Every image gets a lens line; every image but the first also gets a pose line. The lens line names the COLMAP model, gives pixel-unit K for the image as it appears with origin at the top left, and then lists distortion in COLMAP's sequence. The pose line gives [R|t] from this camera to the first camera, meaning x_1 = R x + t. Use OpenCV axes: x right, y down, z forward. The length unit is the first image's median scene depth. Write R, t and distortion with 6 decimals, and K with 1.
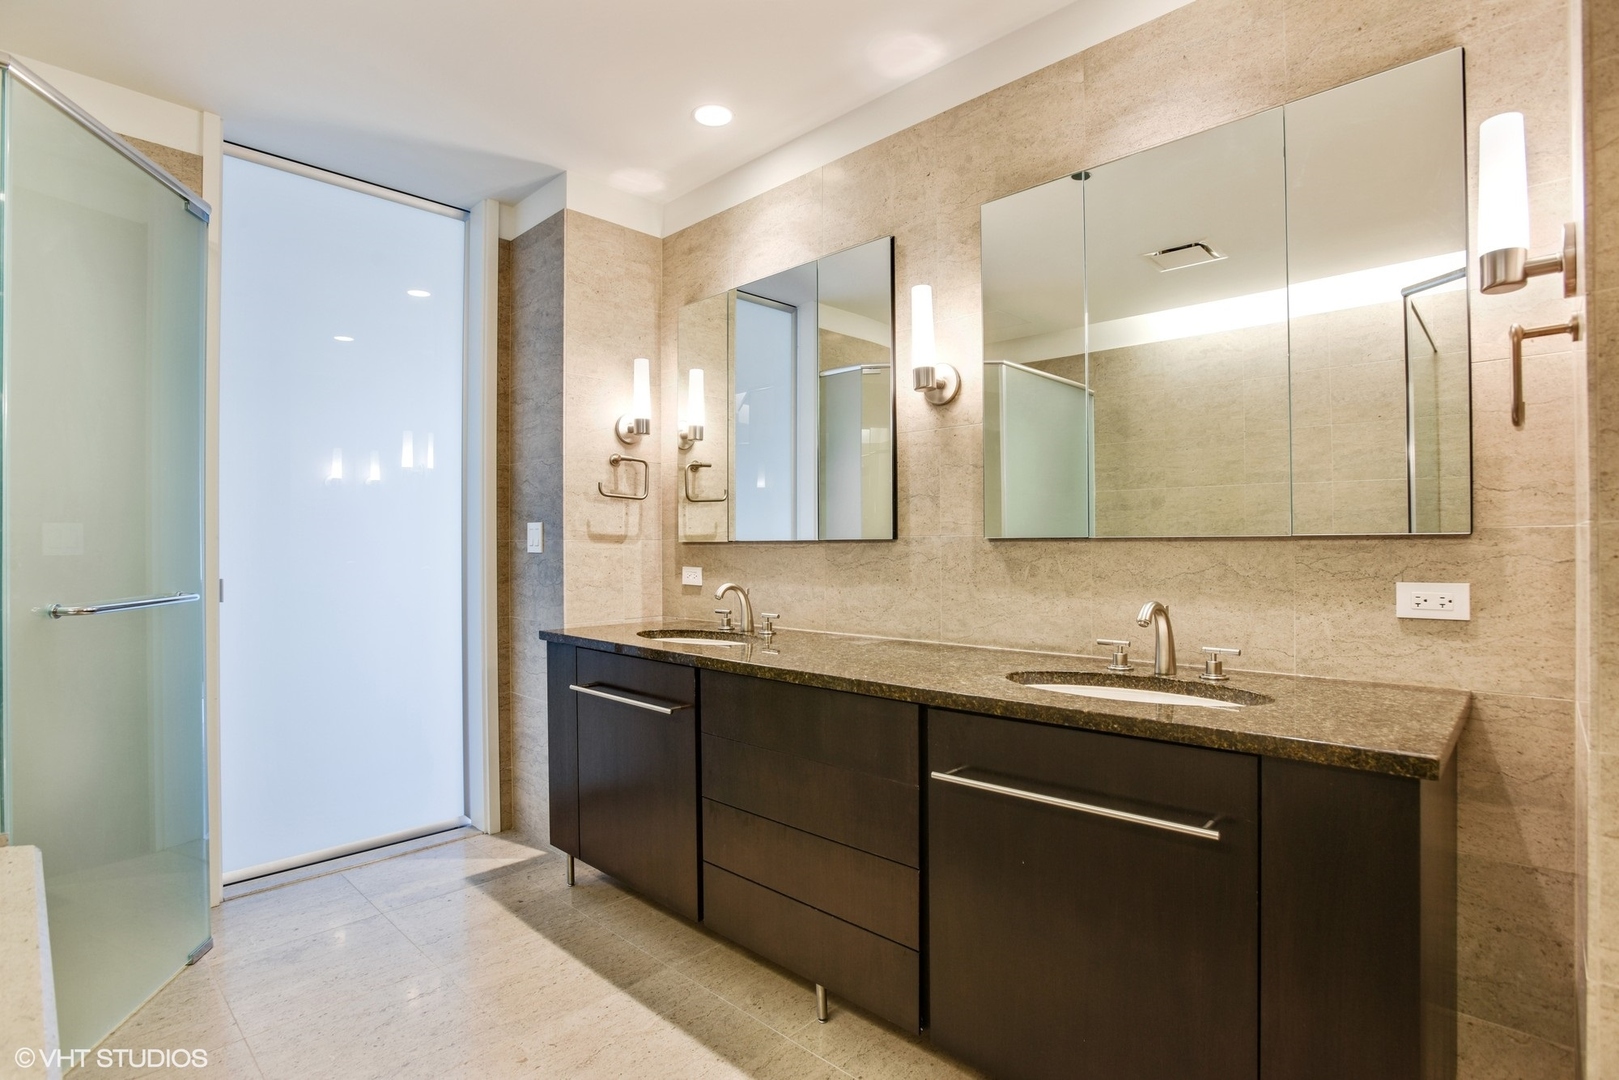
lens RADIAL K [[799.3, 0, 809.5], [0, 799.3, 540.0], [0, 0, 1]] dist [-0.013972, 0.000706]
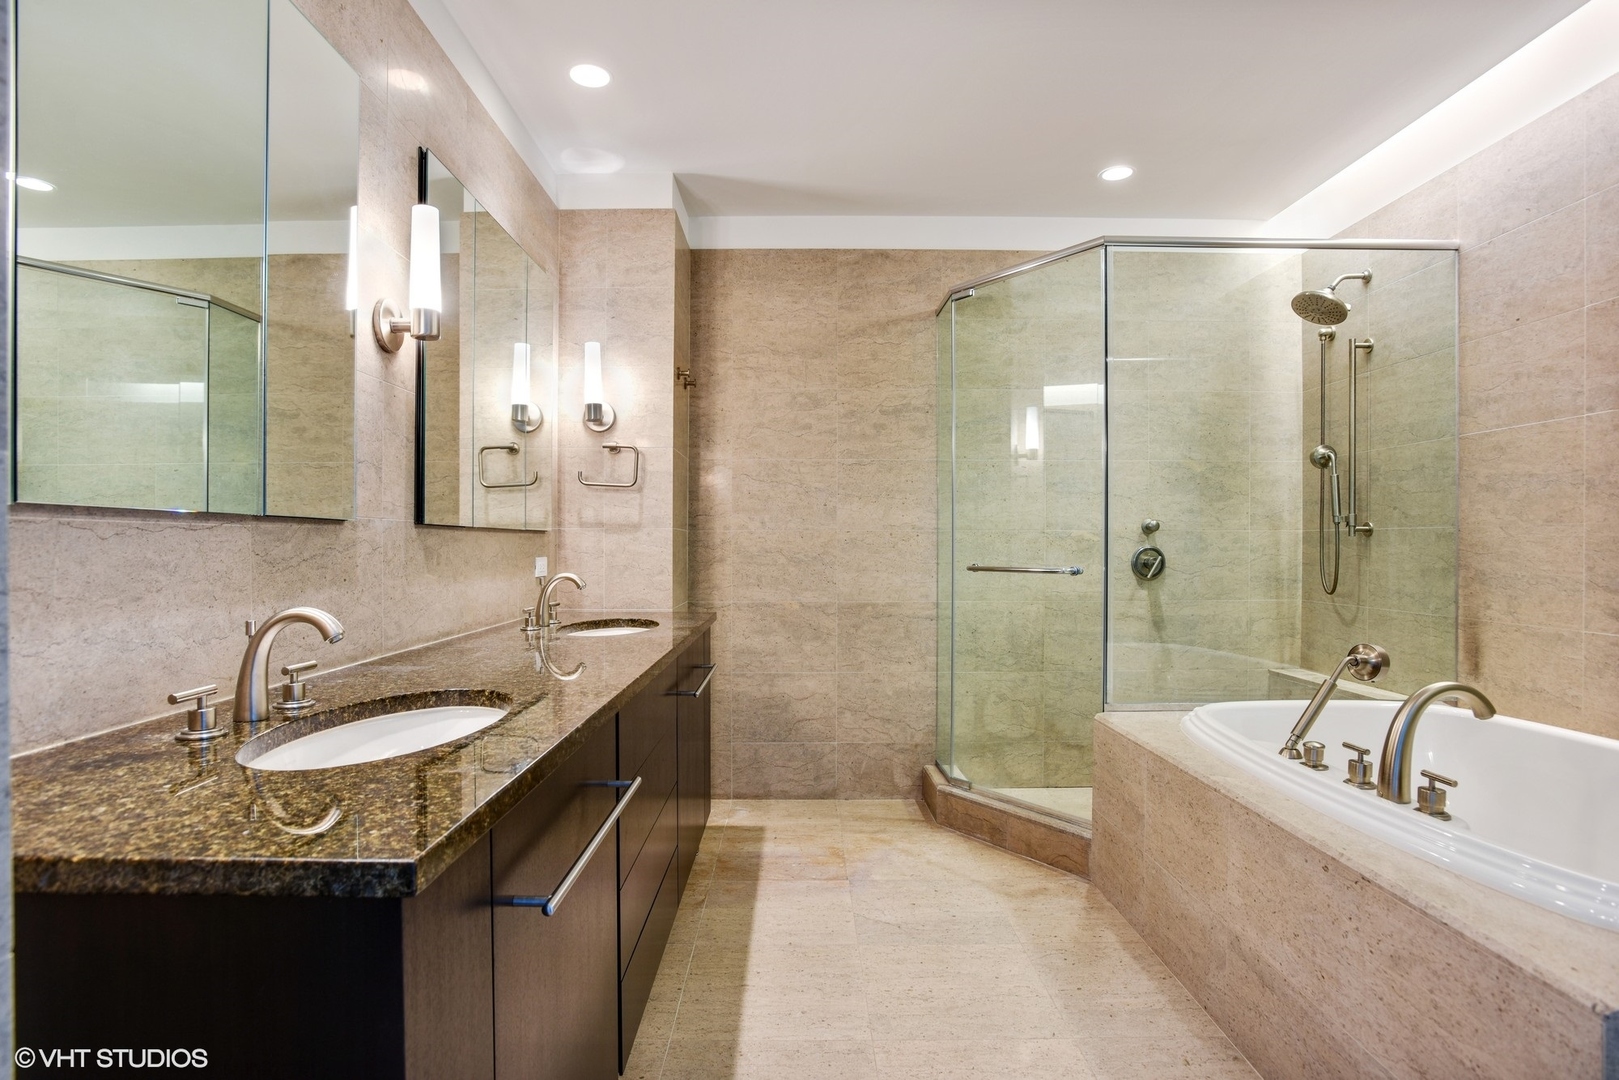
lens RADIAL K [[898.3, 0, 809.5], [0, 898.3, 540.0], [0, 0, 1]] dist [-0.000004, -0.000012]
pose [[-0.693061, 0.006596, 0.720849, -0.750725], [-0.002671, 0.999928, -0.011717, 0.024559], [-0.720874, -0.010045, -0.692993, 1.298121]]
